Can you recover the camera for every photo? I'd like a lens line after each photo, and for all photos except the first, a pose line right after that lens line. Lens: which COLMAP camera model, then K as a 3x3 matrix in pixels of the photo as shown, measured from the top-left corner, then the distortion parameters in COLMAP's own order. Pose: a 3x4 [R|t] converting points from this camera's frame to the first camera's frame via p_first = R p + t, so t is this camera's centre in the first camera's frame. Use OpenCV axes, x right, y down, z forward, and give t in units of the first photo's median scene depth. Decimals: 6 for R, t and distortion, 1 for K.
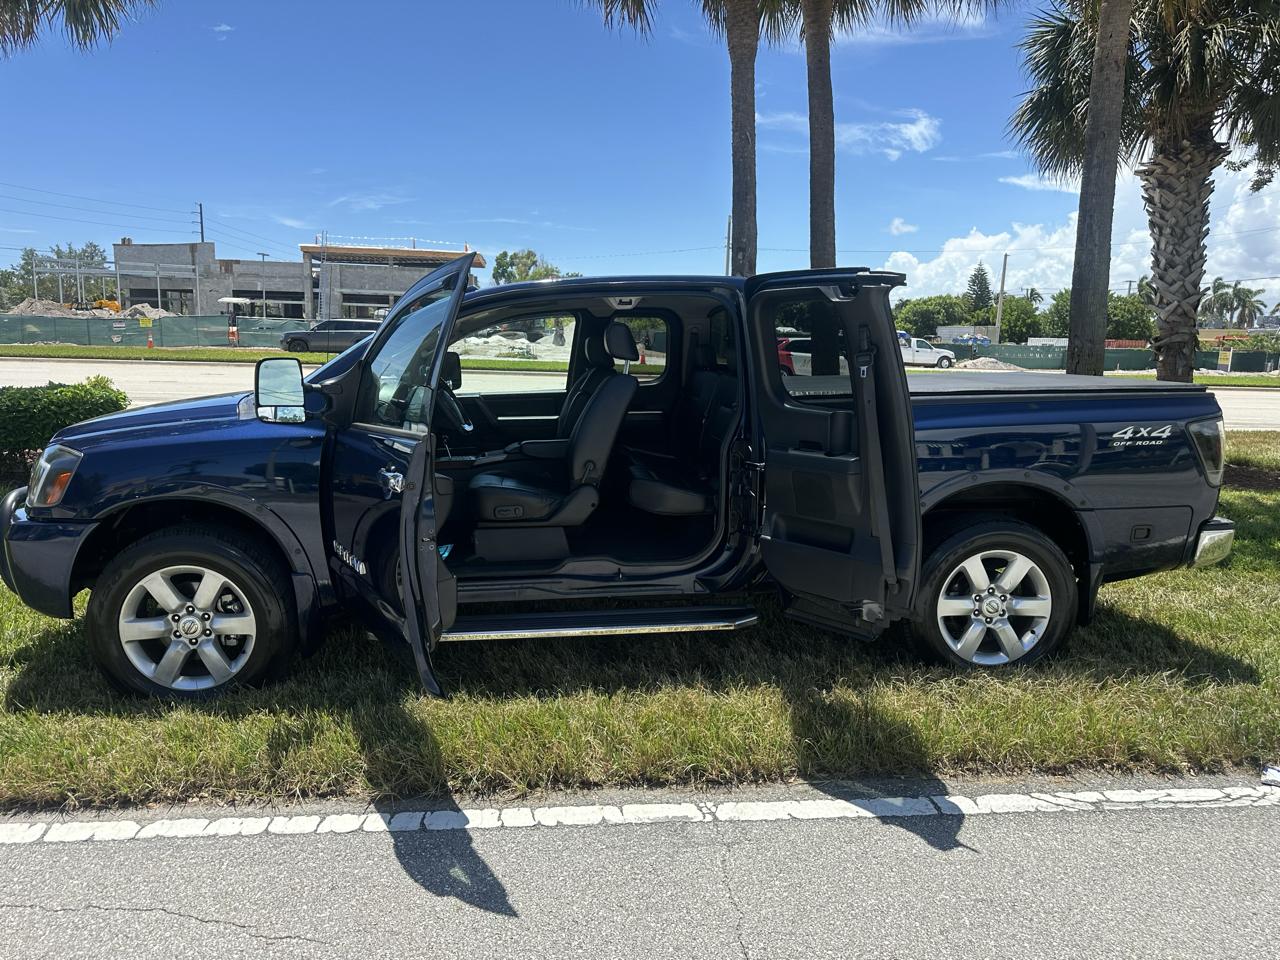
lens RADIAL K [[927.0, 0, 646.5], [0, 927.0, 483.4], [0, 0, 1]] dist [0.045752, -0.058400]
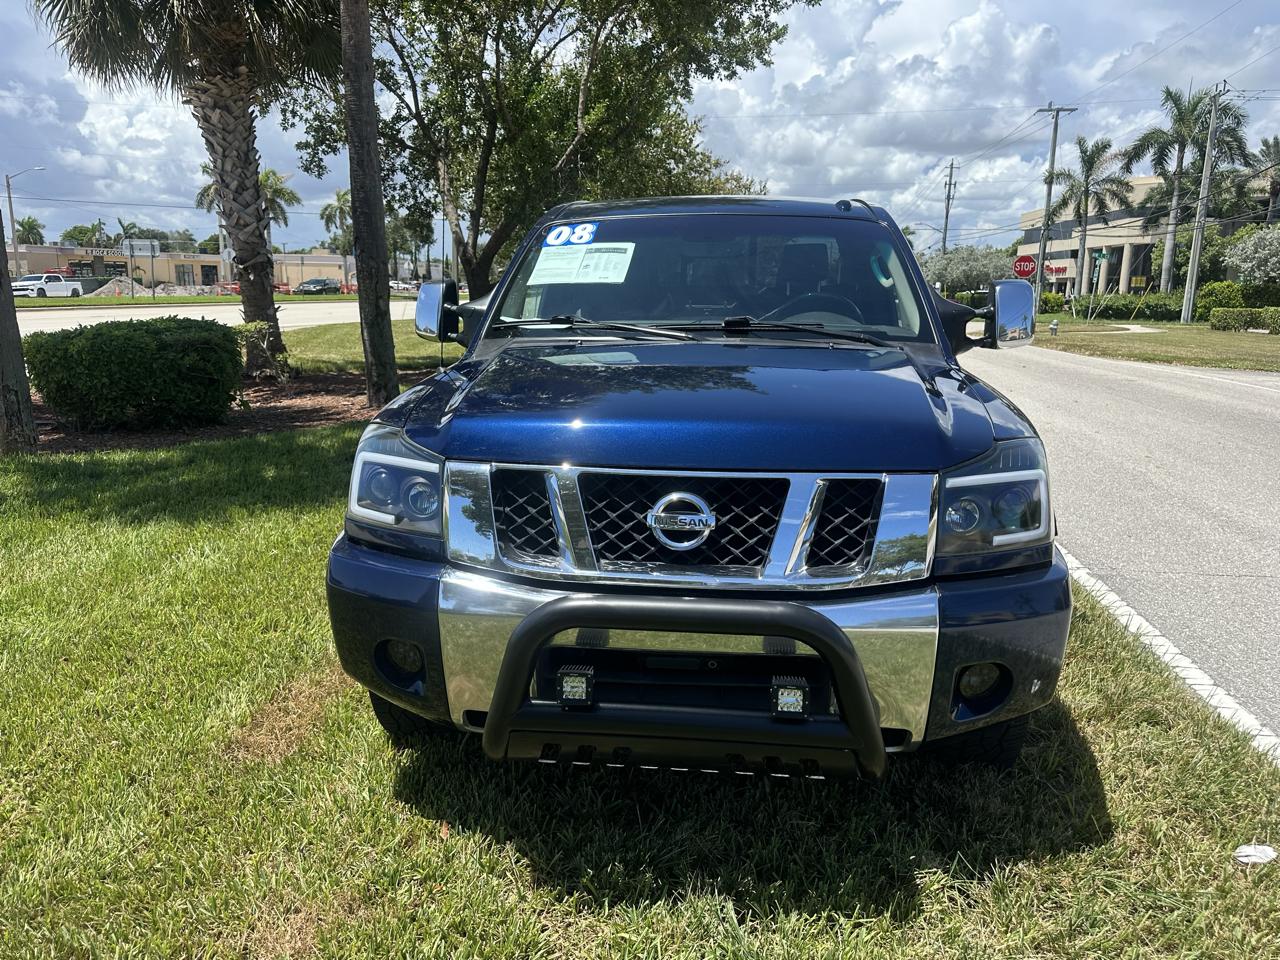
lens RADIAL K [[898.9, 0, 661.1], [0, 898.9, 482.0], [0, 0, 1]] dist [0.004732, 0.000102]
pose [[0.229110, -0.222523, 0.947624, -0.342217], [0.134279, 0.971437, 0.195650, -0.043558], [-0.964094, 0.082420, 0.252447, 0.296566]]
